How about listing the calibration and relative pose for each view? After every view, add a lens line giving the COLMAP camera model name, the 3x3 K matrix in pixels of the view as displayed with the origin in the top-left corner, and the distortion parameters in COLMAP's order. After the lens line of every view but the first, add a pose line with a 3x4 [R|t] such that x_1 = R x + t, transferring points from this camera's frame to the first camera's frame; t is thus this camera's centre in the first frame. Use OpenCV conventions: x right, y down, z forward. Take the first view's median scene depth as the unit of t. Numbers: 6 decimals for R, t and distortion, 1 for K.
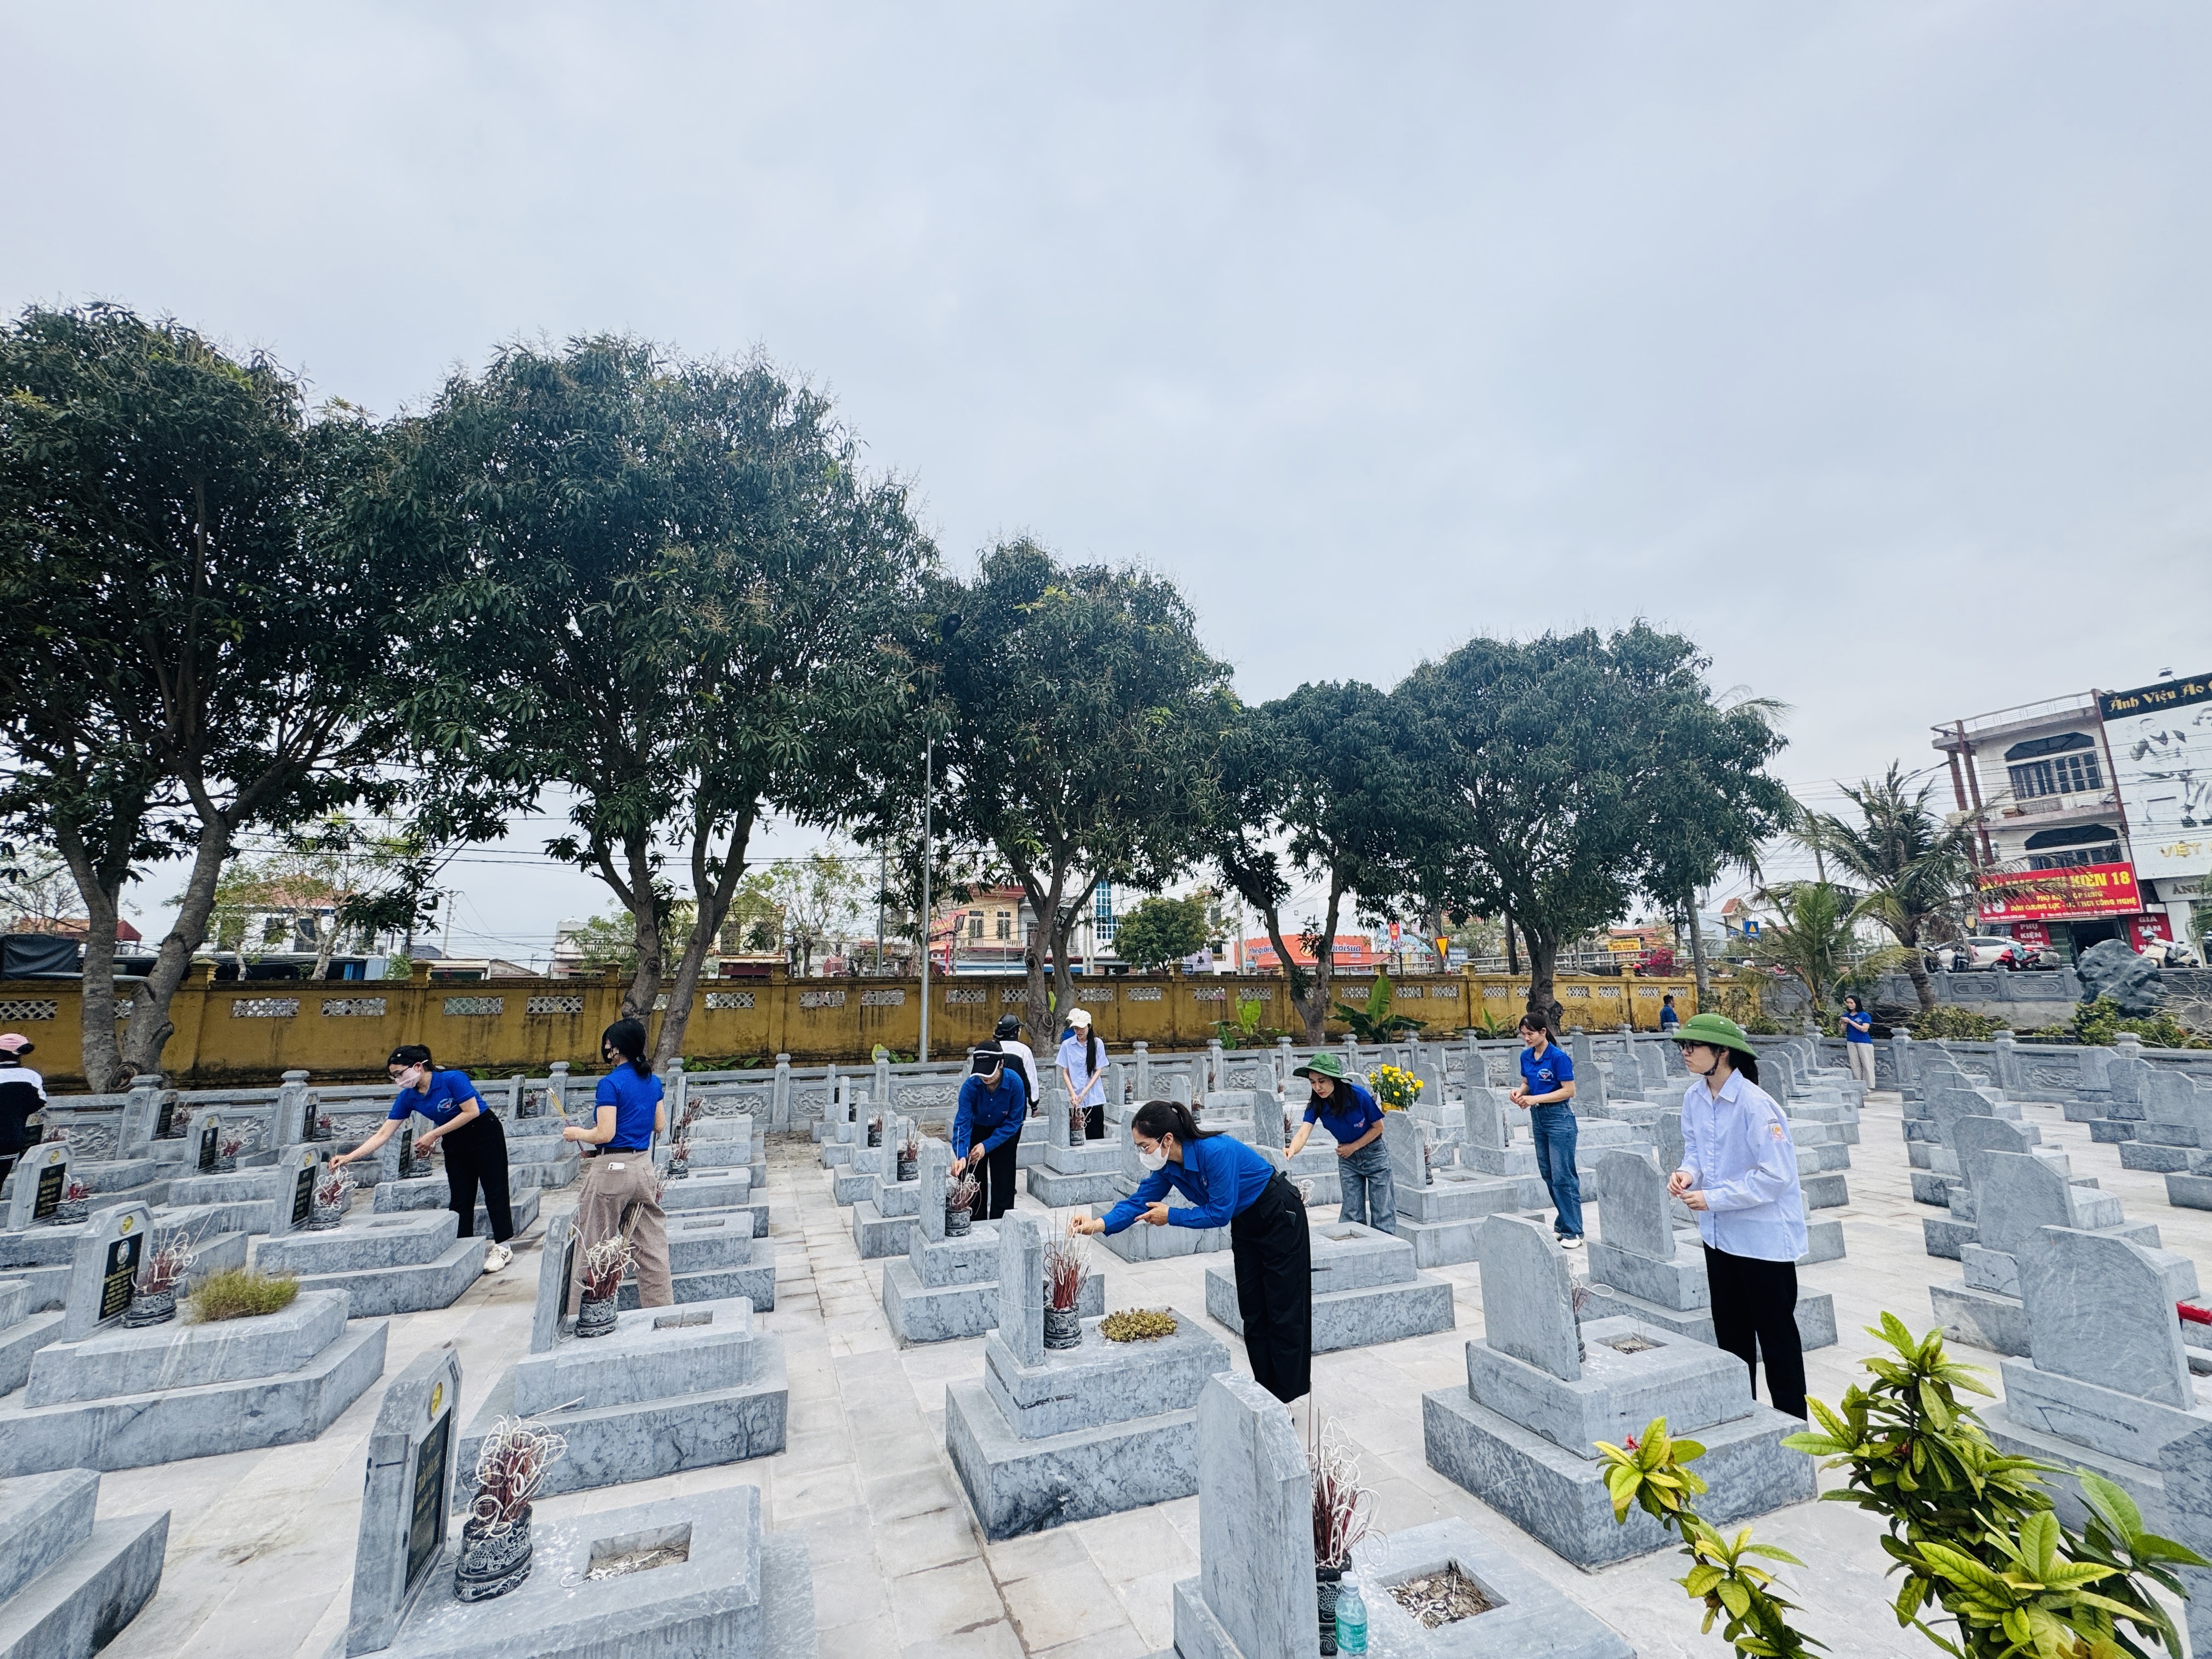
lens RADIAL K [[891.4, 0, 1105.7], [0, 891.4, 831.1], [0, 0, 1]] dist [-0.005040, -0.001250]
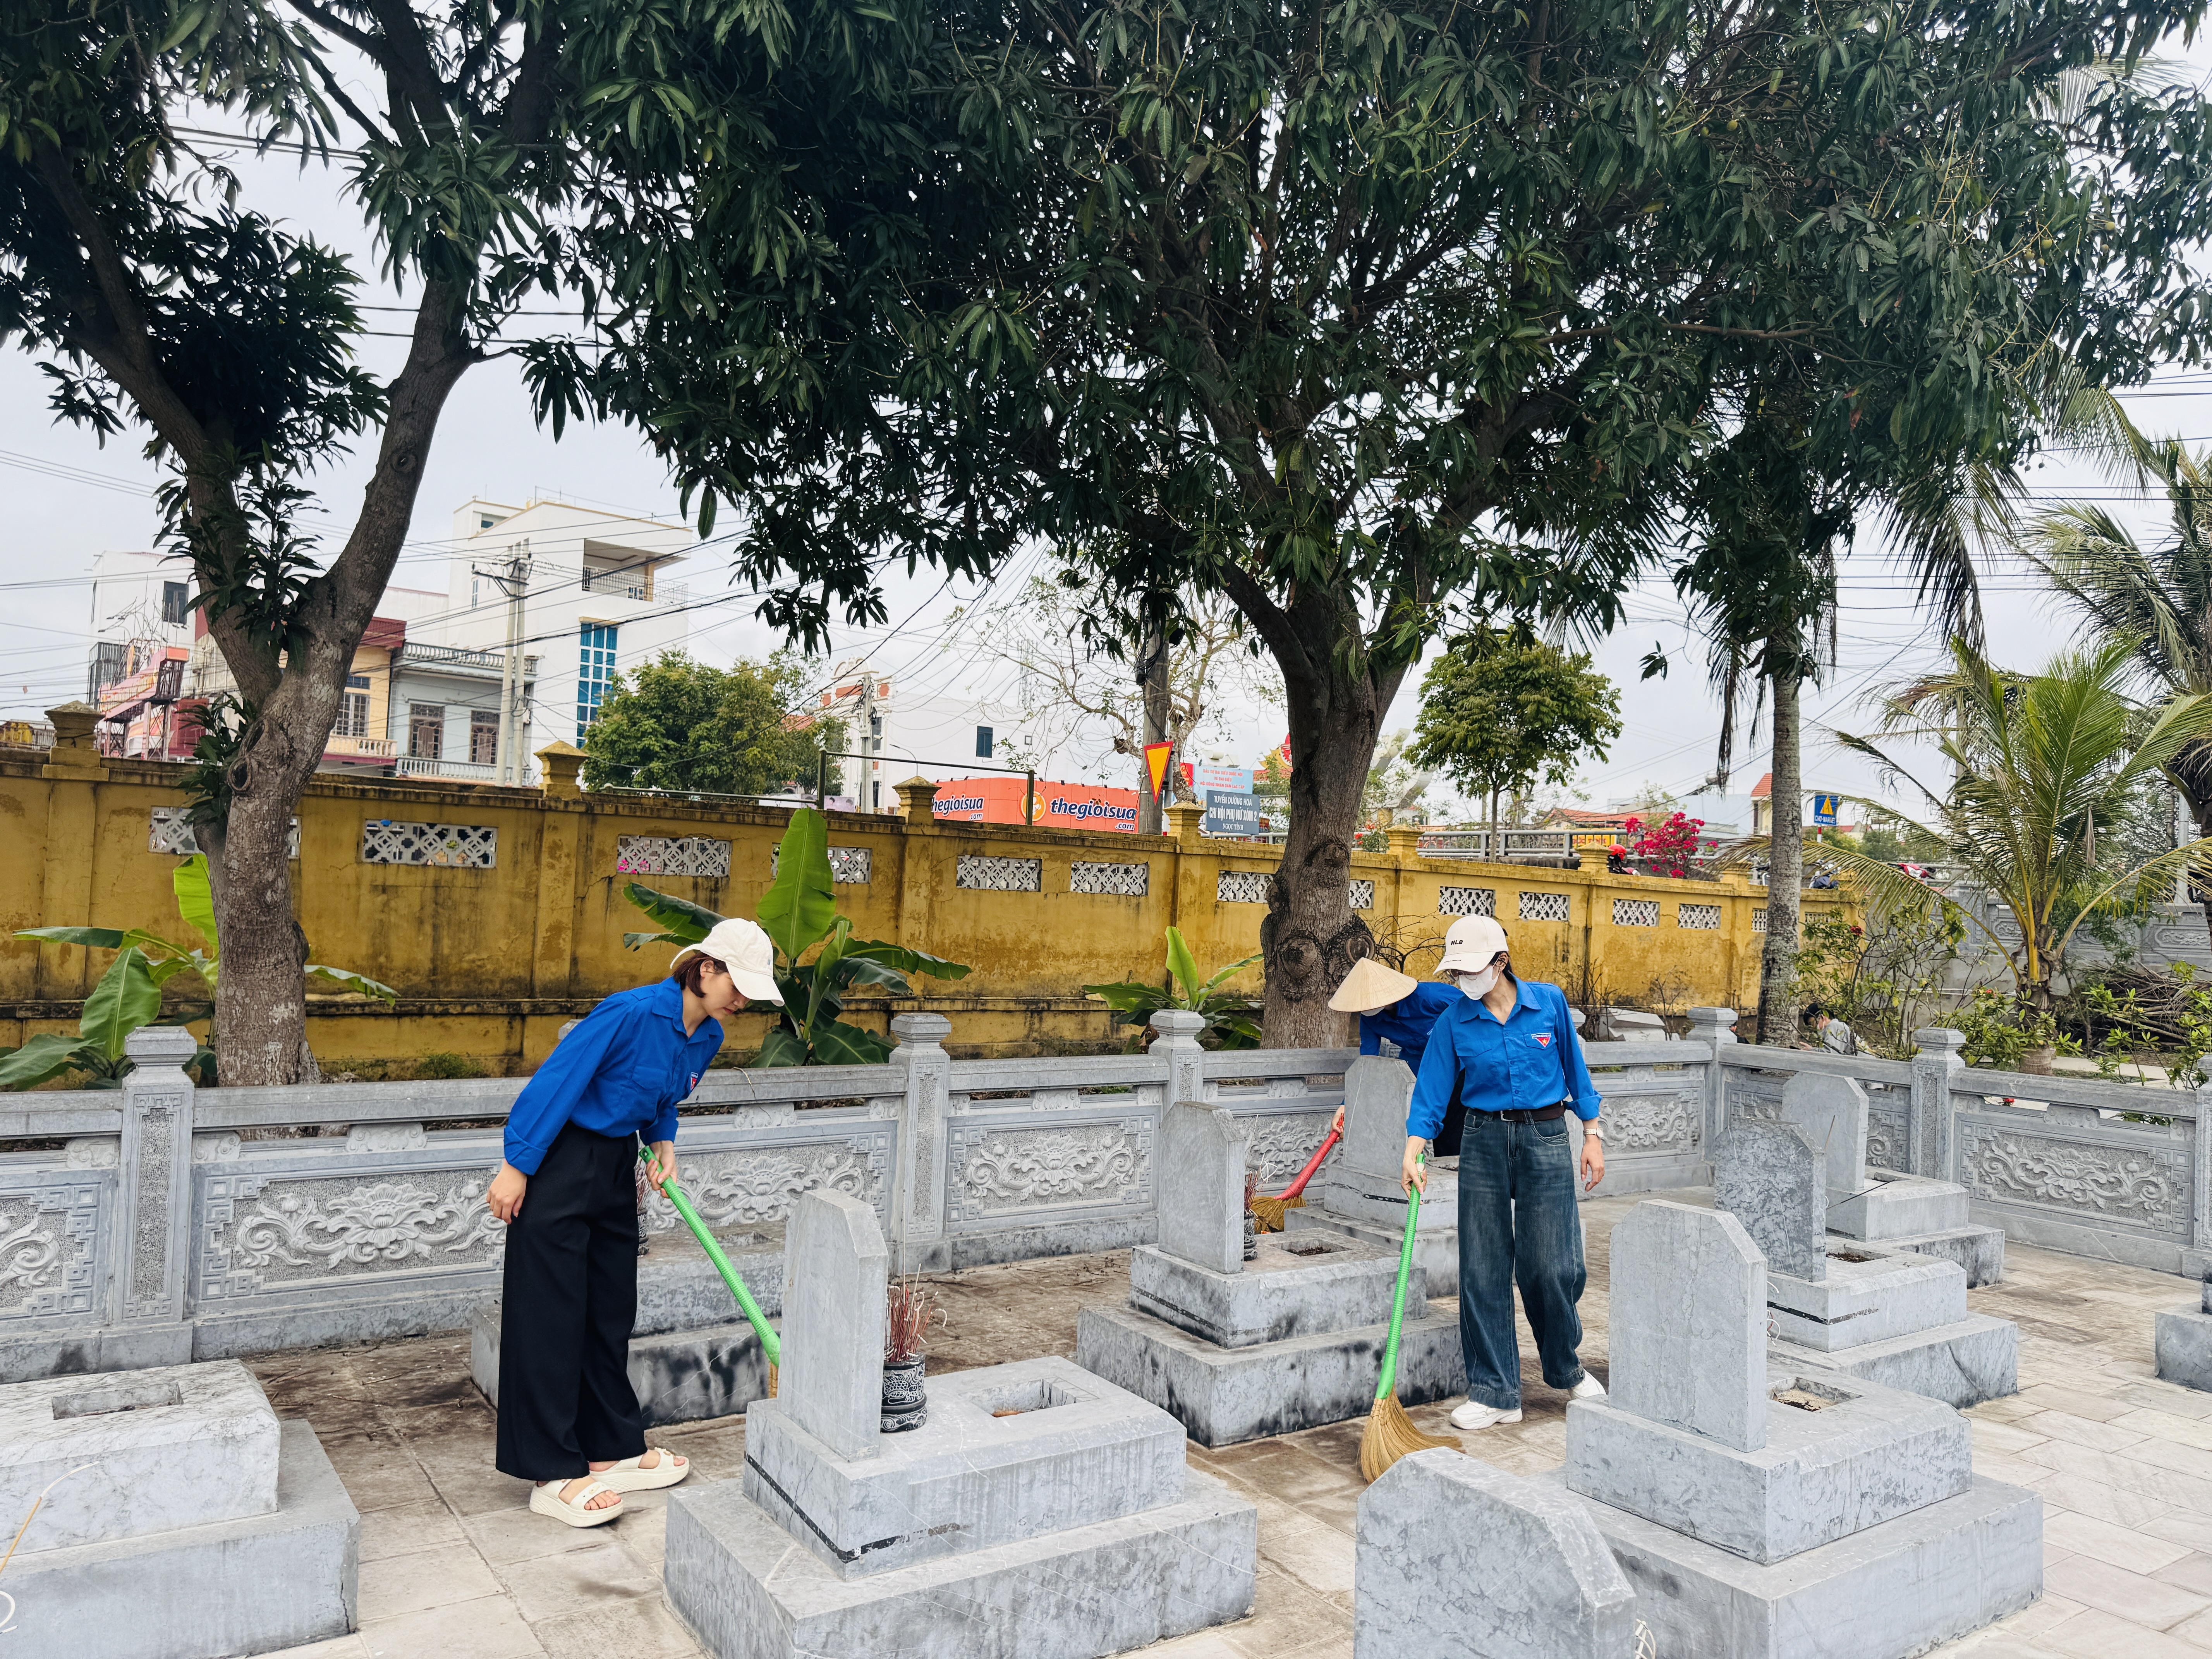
lens RADIAL K [[1574.8, 0, 1104.9], [0, 1574.8, 831.8], [0, 0, 1]] dist [0.042699, -0.051663]
pose [[0.972429, 0.062612, 0.224636, 0.350562], [-0.094077, 0.986746, 0.132220, 0.117603], [-0.213380, -0.149708, 0.965431, 0.595725]]
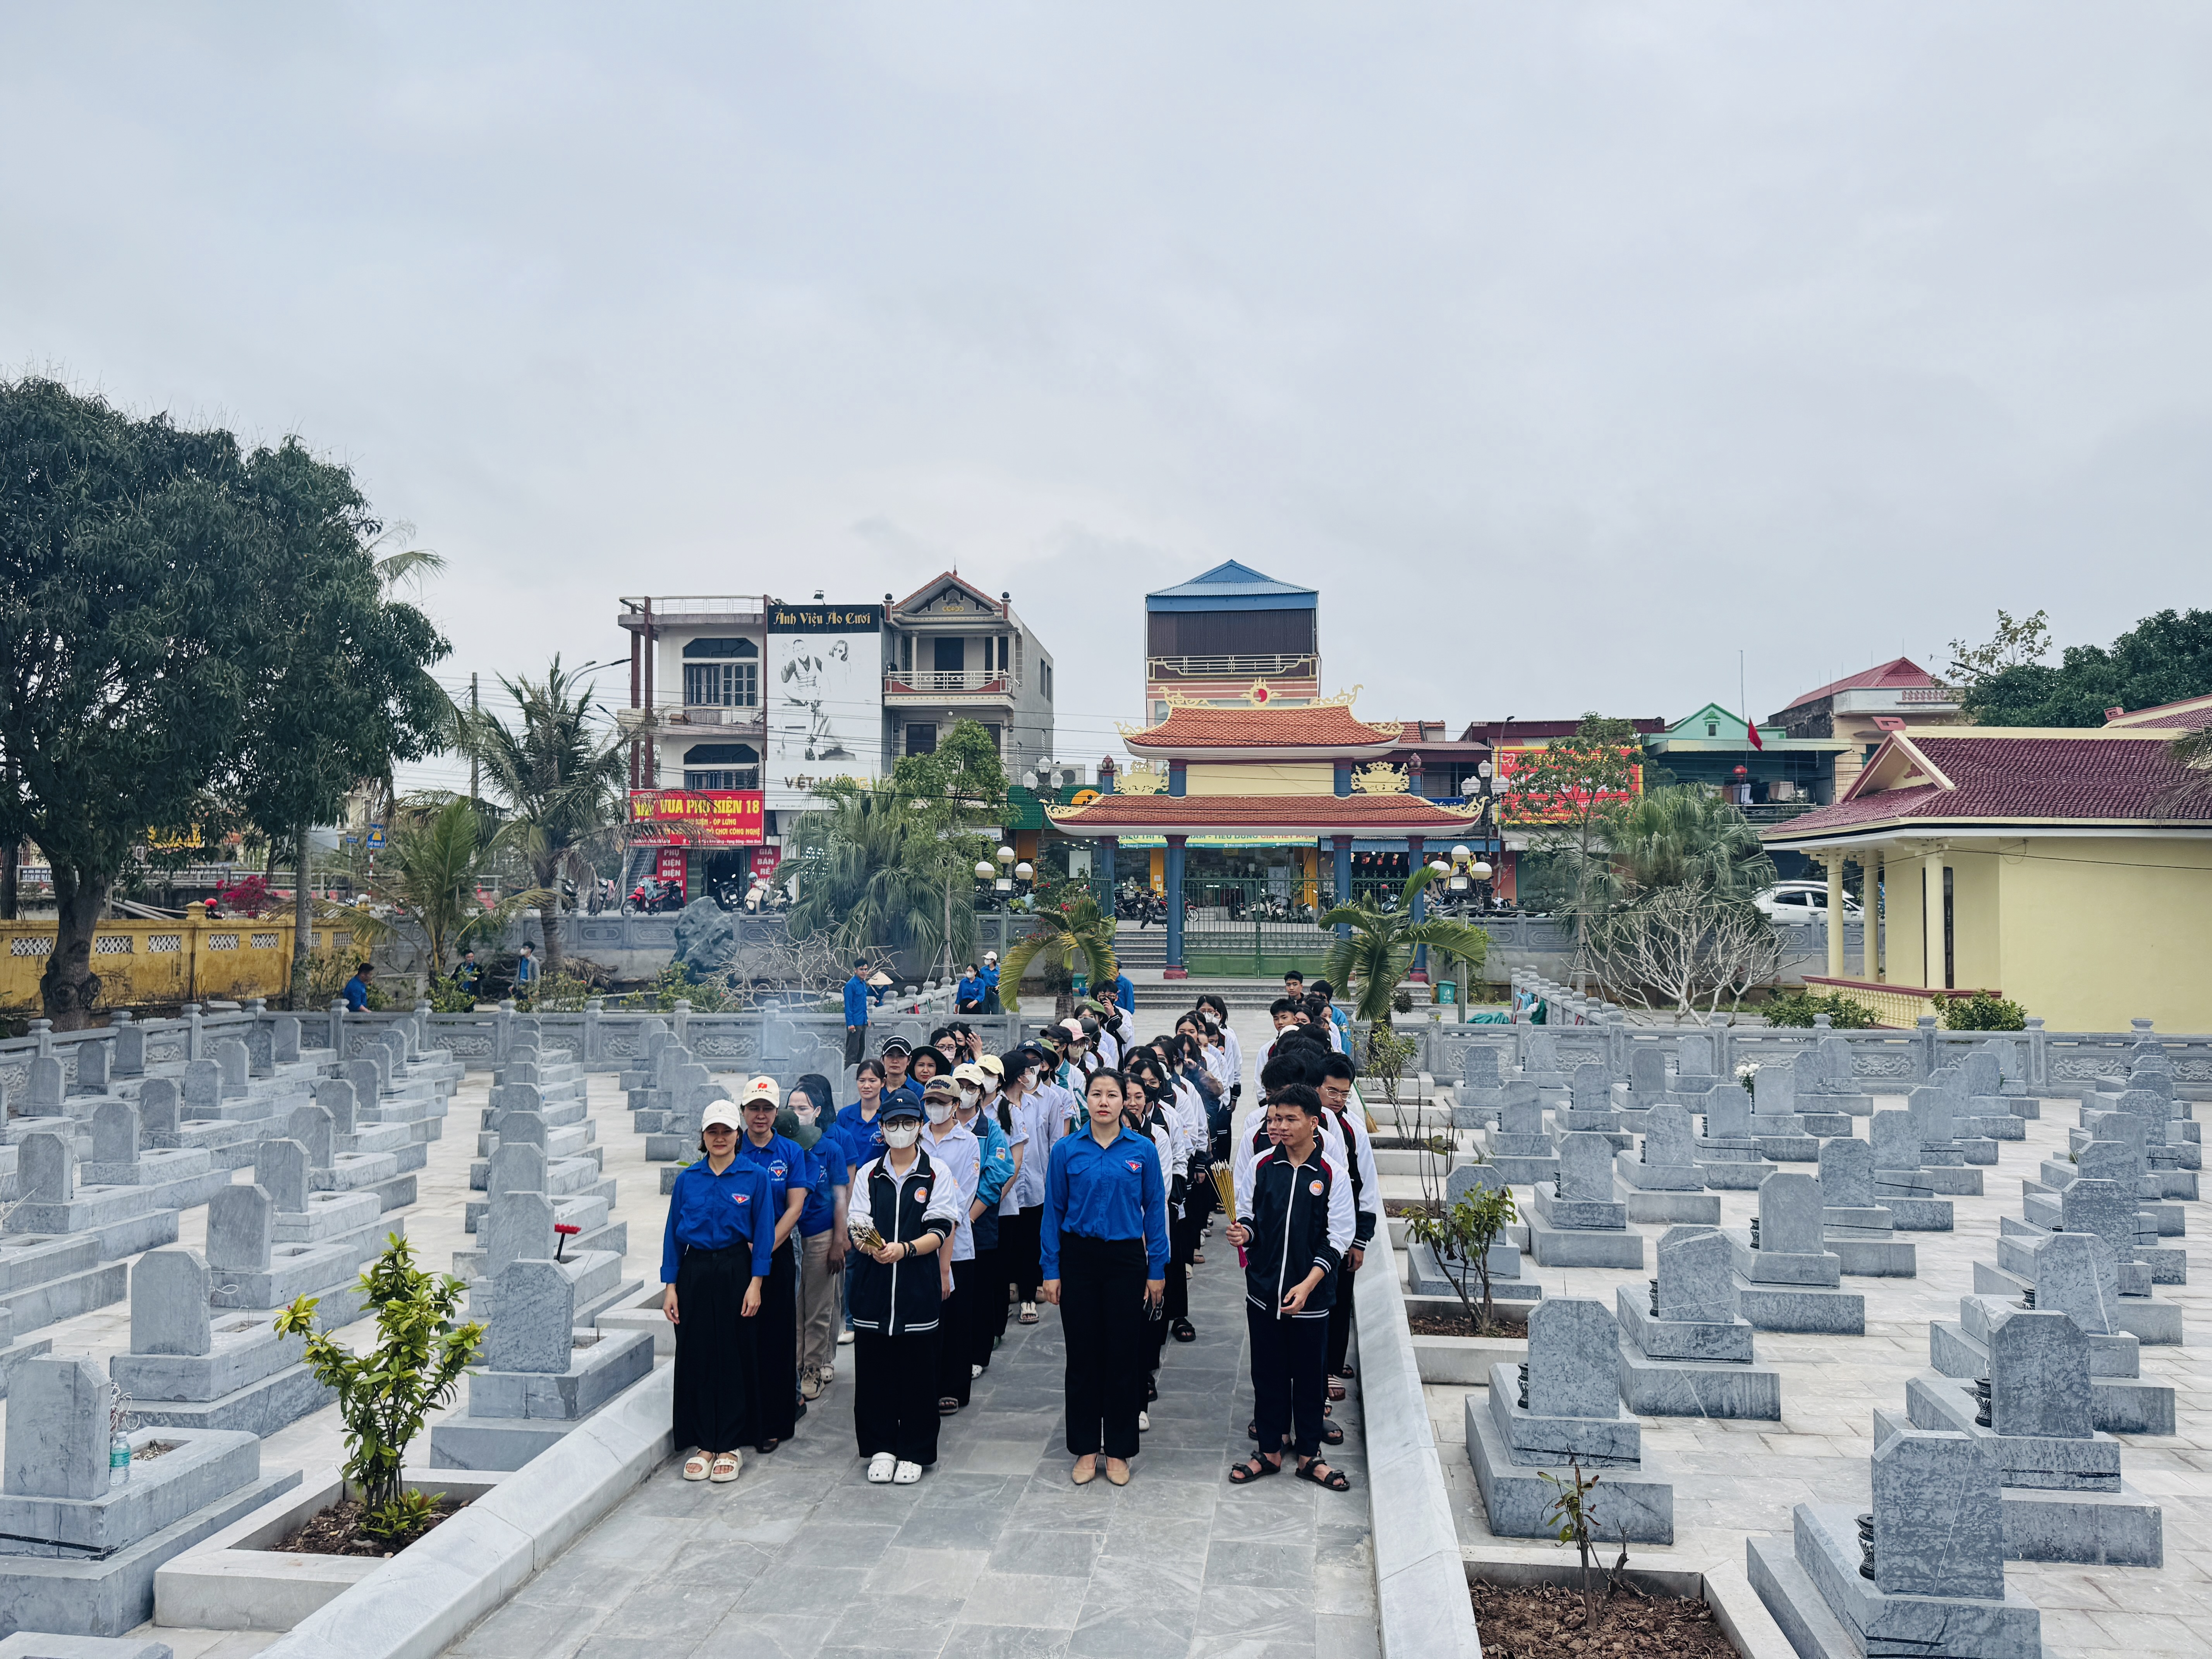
lens RADIAL K [[1574.8, 0, 1122.9], [0, 1574.8, 809.6], [0, 0, 1]] dist [0.042699, -0.051663]
pose [[0.481730, 0.058325, 0.874377, -0.185604], [-0.165200, 0.985937, 0.025250, -0.096300], [-0.860607, -0.156611, 0.484591, -0.241978]]
